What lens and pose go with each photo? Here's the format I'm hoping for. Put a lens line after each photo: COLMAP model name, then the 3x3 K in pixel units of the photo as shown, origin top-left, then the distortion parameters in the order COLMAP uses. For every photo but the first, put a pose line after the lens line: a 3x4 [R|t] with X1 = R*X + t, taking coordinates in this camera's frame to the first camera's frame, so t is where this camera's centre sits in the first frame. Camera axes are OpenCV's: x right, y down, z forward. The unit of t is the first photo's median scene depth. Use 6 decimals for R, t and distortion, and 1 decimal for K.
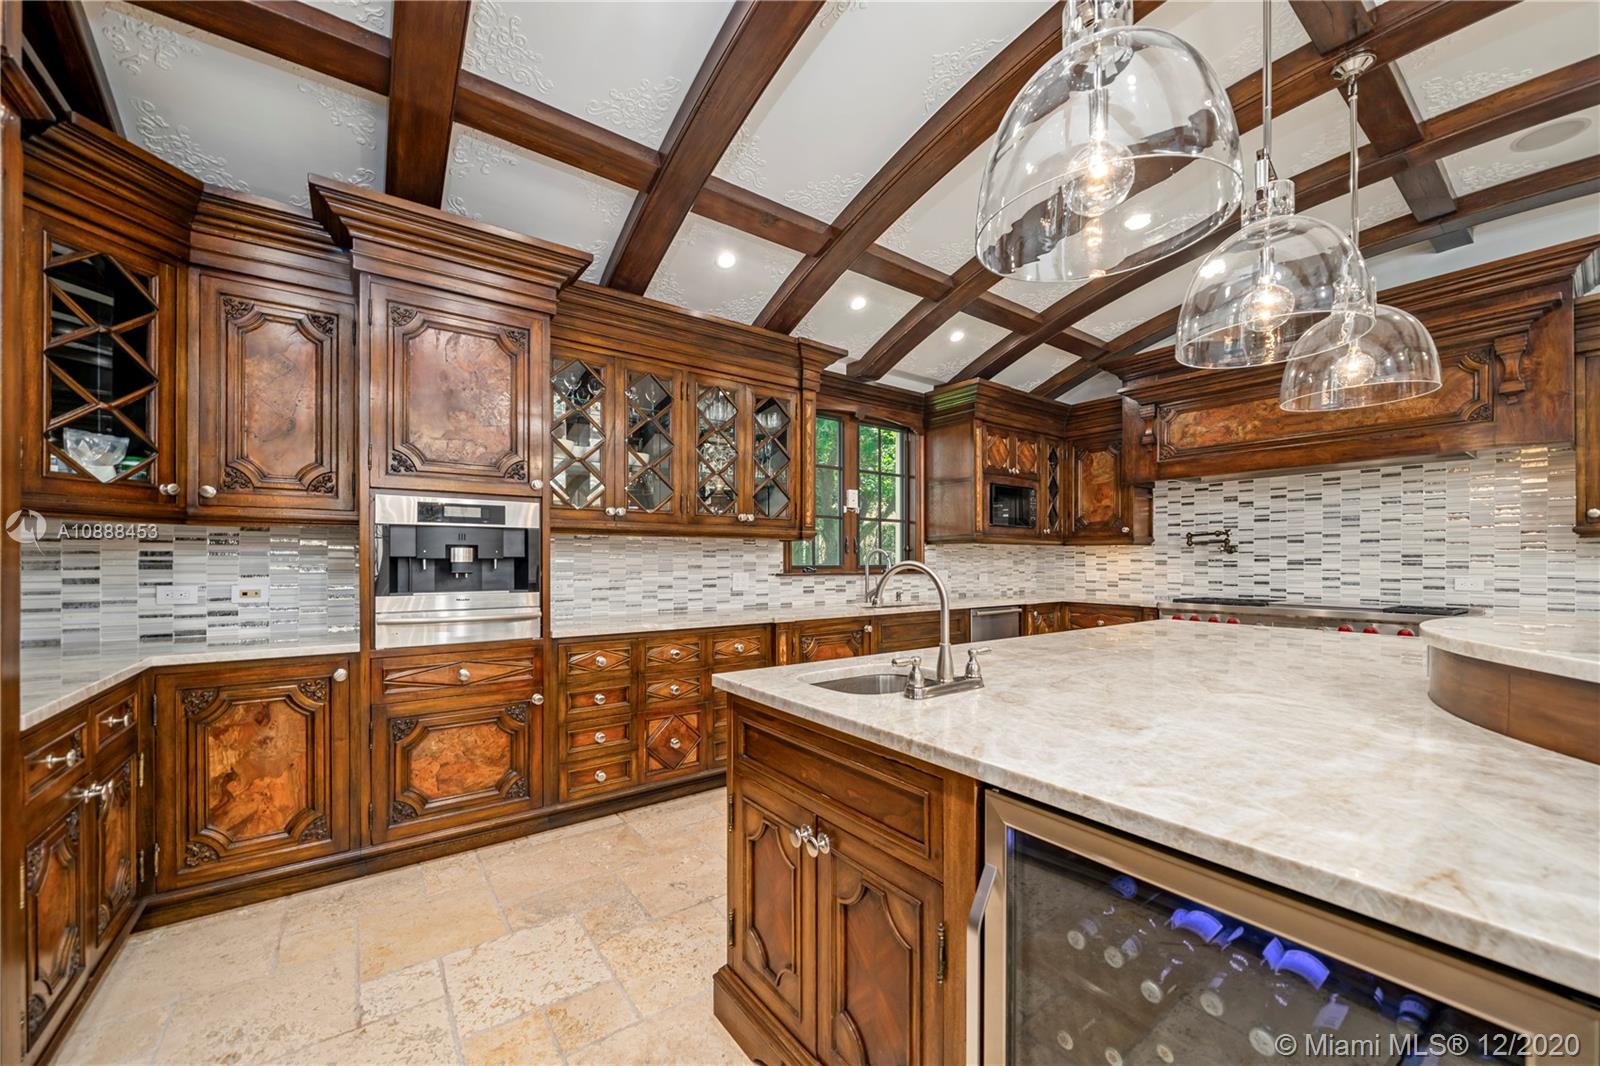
lens RADIAL K [[607.0, 0, 799.7], [0, 607.0, 559.7], [0, 0, 1]] dist [-0.001331, -0.000121]
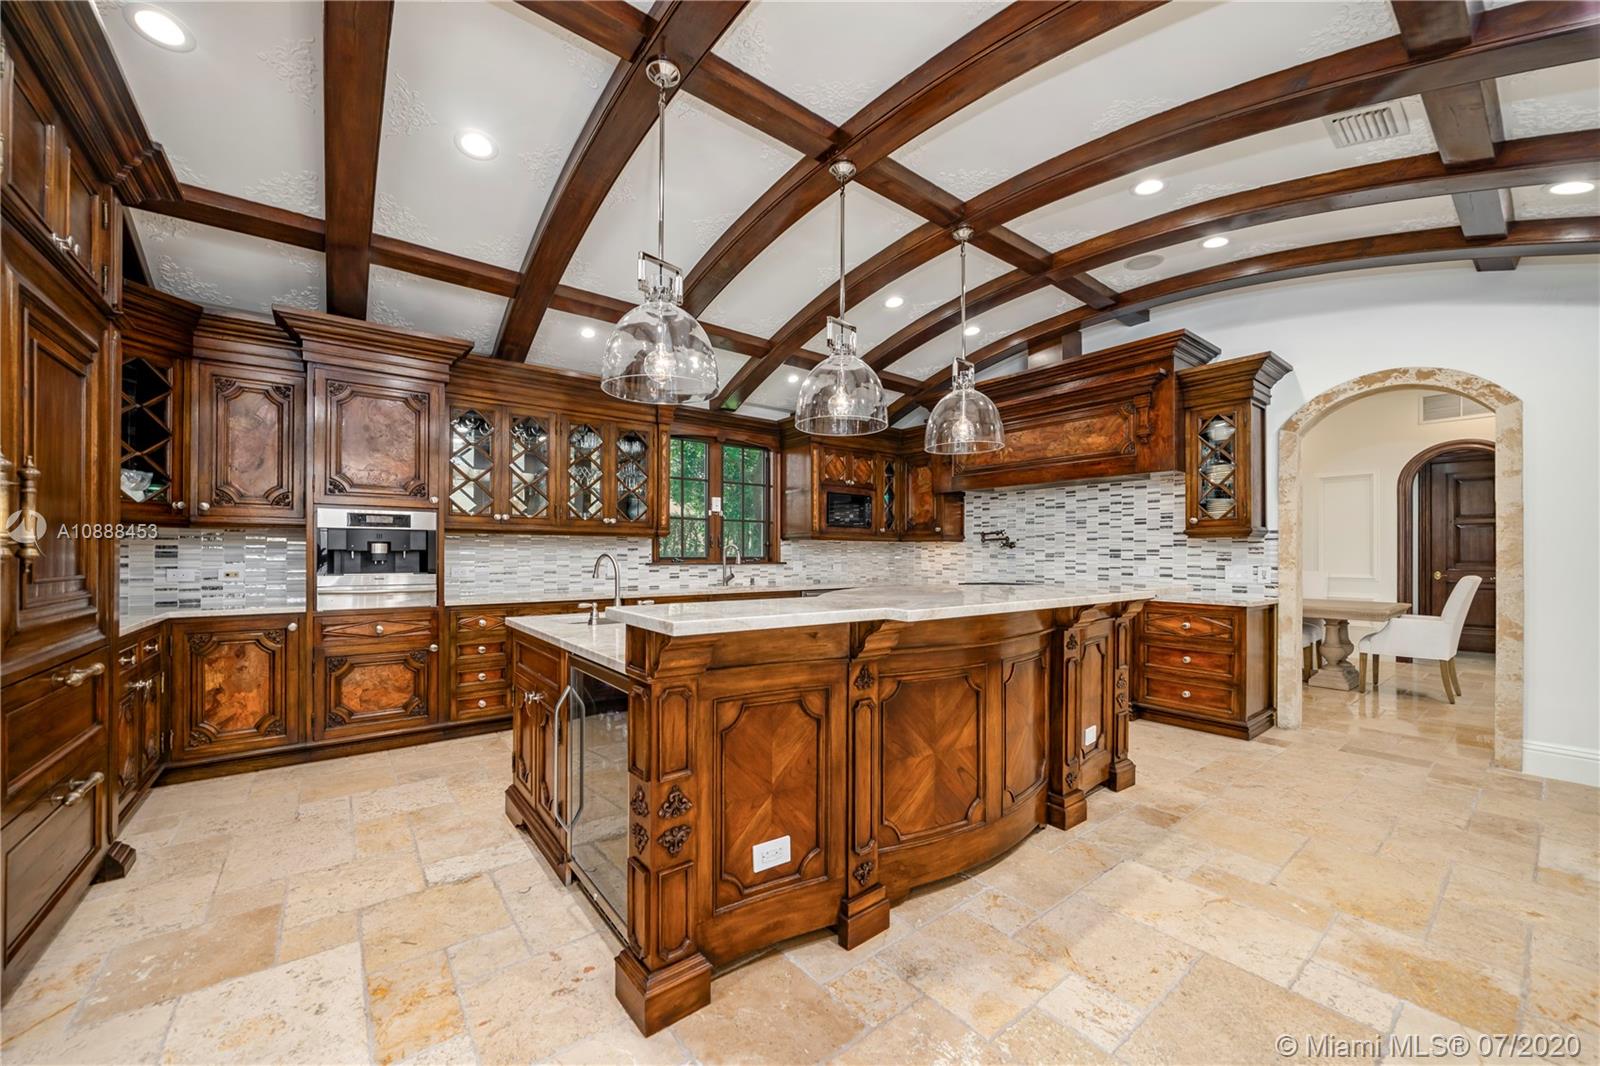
lens RADIAL K [[599.7, 0, 795.7], [0, 599.7, 550.8], [0, 0, 1]] dist [-0.000295, -0.000008]
pose [[0.999672, 0.002390, 0.025482, 0.424810], [-0.002306, 0.999992, -0.003321, 0.000439], [-0.025489, 0.003261, 0.999670, -0.489572]]
